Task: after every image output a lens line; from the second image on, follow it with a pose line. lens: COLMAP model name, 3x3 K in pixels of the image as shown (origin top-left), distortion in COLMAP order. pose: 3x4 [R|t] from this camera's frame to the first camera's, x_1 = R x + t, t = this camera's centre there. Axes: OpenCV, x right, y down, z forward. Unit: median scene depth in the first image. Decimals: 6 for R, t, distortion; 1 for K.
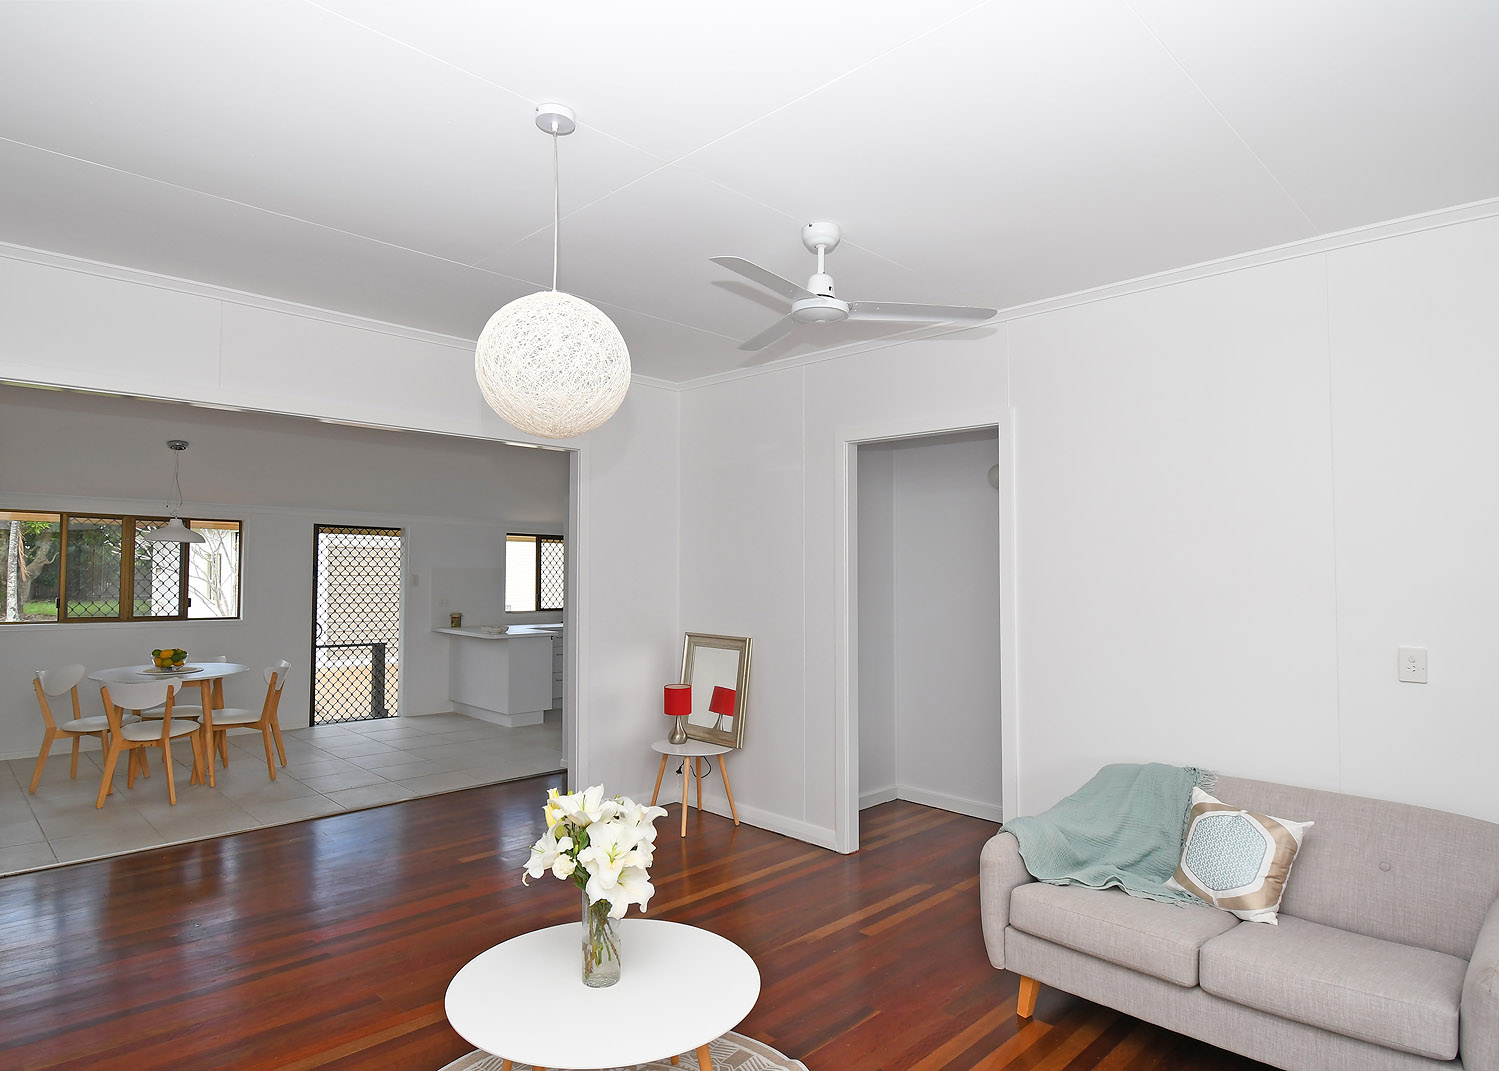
lens RADIAL K [[870.5, 0, 722.8], [0, 870.5, 529.3], [0, 0, 1]] dist [0.005054, -0.036894]
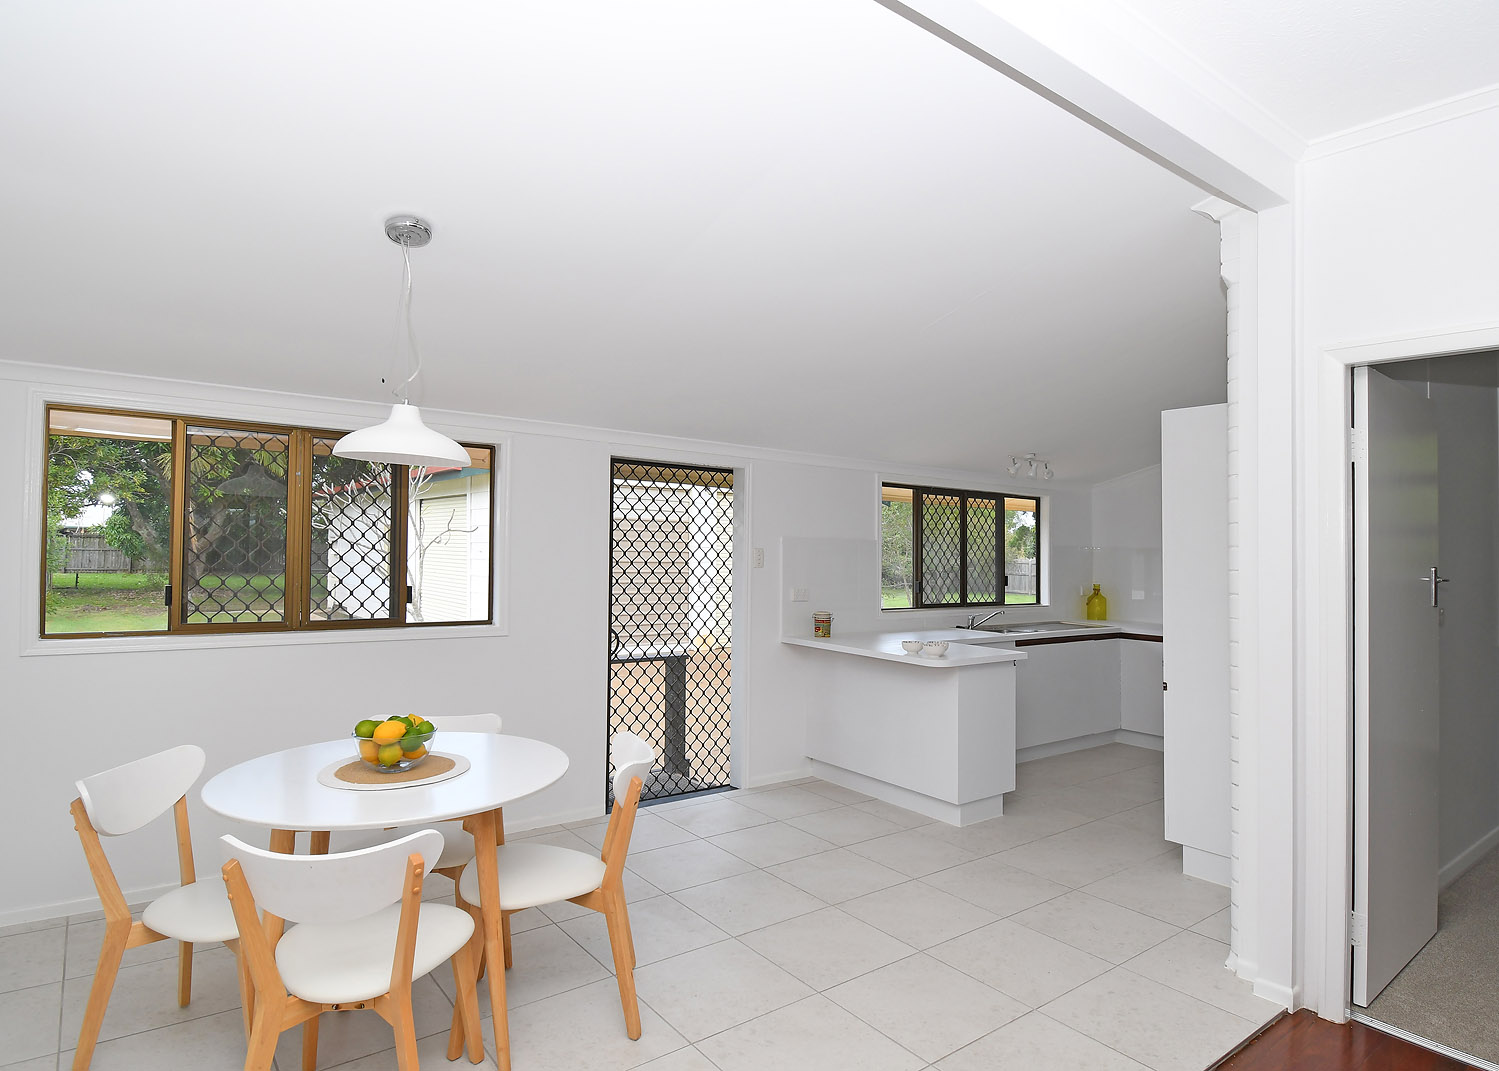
lens RADIAL K [[862.9, 0, 749.5], [0, 862.9, 535.5], [0, 0, 1]] dist [0.001041, -0.035304]
pose [[0.991858, 0.006740, -0.127168, -0.425679], [-0.003256, 0.999614, 0.027581, 0.040990], [0.127305, -0.026943, 0.991498, 0.627815]]
